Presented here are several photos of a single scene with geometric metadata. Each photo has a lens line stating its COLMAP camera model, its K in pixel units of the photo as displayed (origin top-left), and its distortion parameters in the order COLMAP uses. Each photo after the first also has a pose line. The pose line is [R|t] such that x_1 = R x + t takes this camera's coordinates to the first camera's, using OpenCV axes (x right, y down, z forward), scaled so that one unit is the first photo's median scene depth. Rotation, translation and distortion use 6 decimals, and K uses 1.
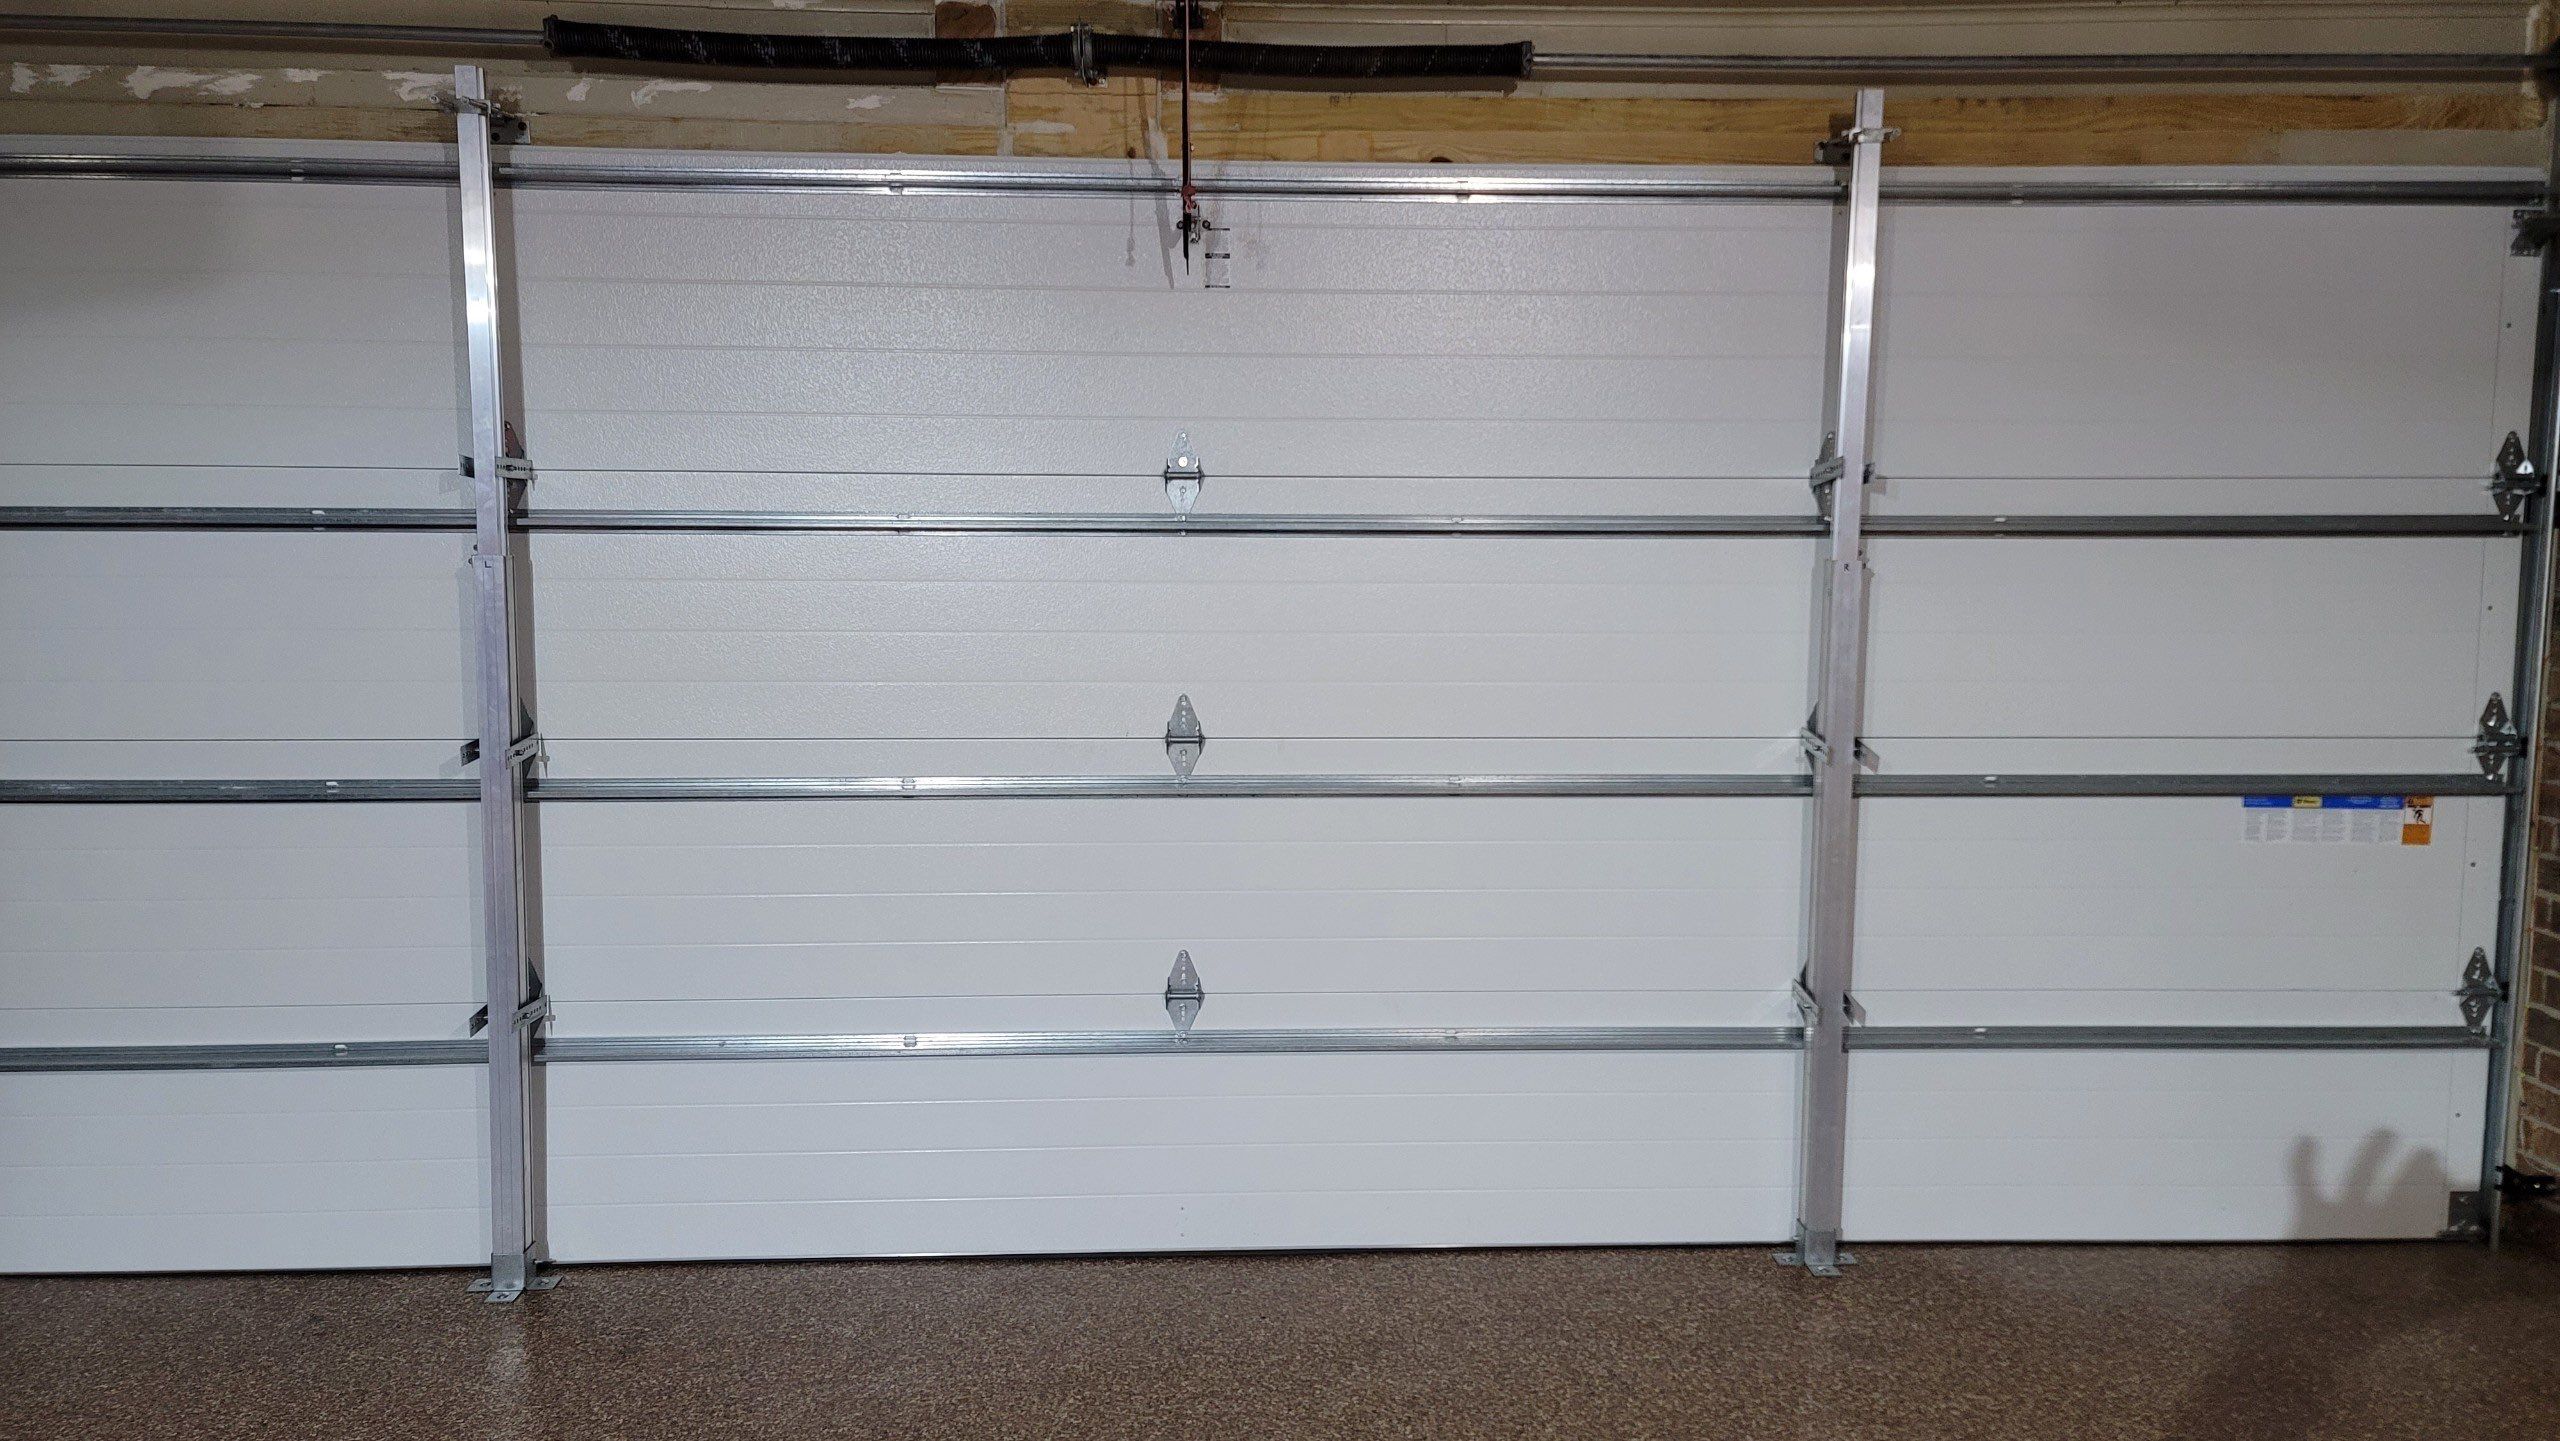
lens RADIAL K [[1883.3, 0, 1280.0], [0, 1883.3, 720.5], [0, 0, 1]] dist [0.080389, -0.066033]
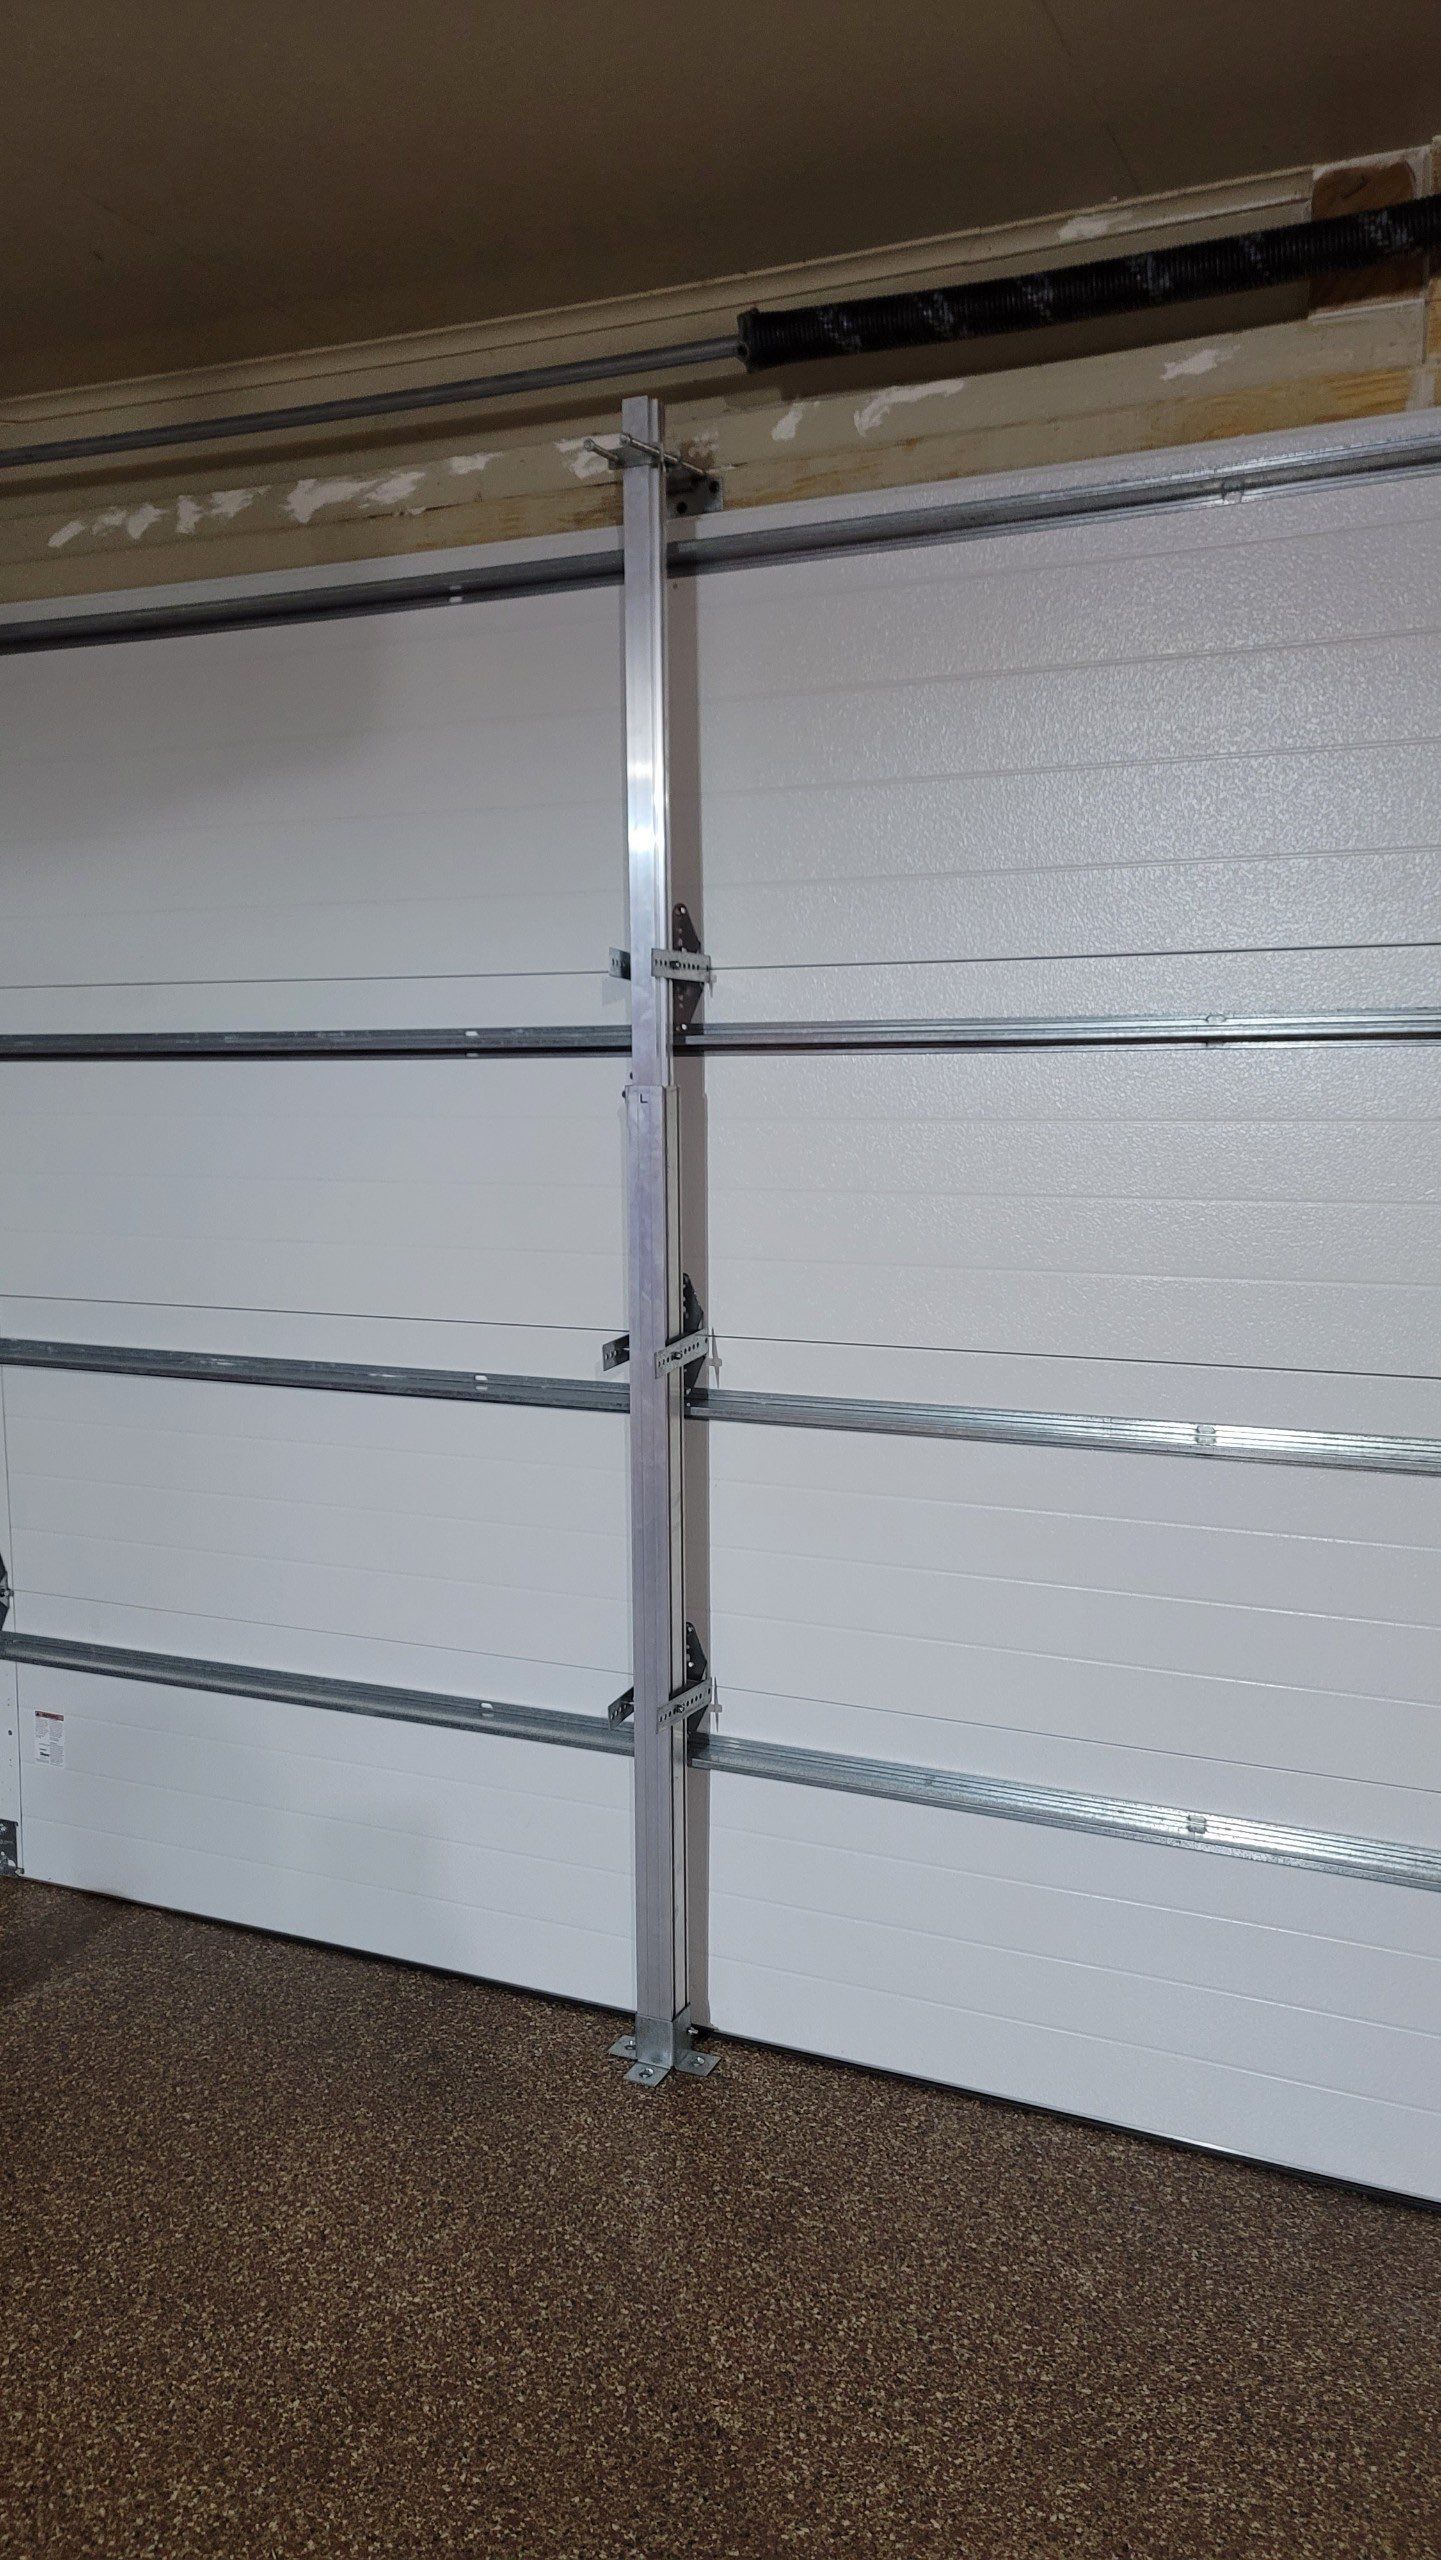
lens RADIAL K [[1883.3, 0, 755.7], [0, 1883.3, 1301.2], [0, 0, 1]] dist [0.080389, -0.066033]
pose [[0.899763, 0.043830, -0.434171, -0.057068], [-0.035594, 0.998999, 0.027085, -0.024690], [0.434924, -0.008916, 0.900423, 0.356534]]
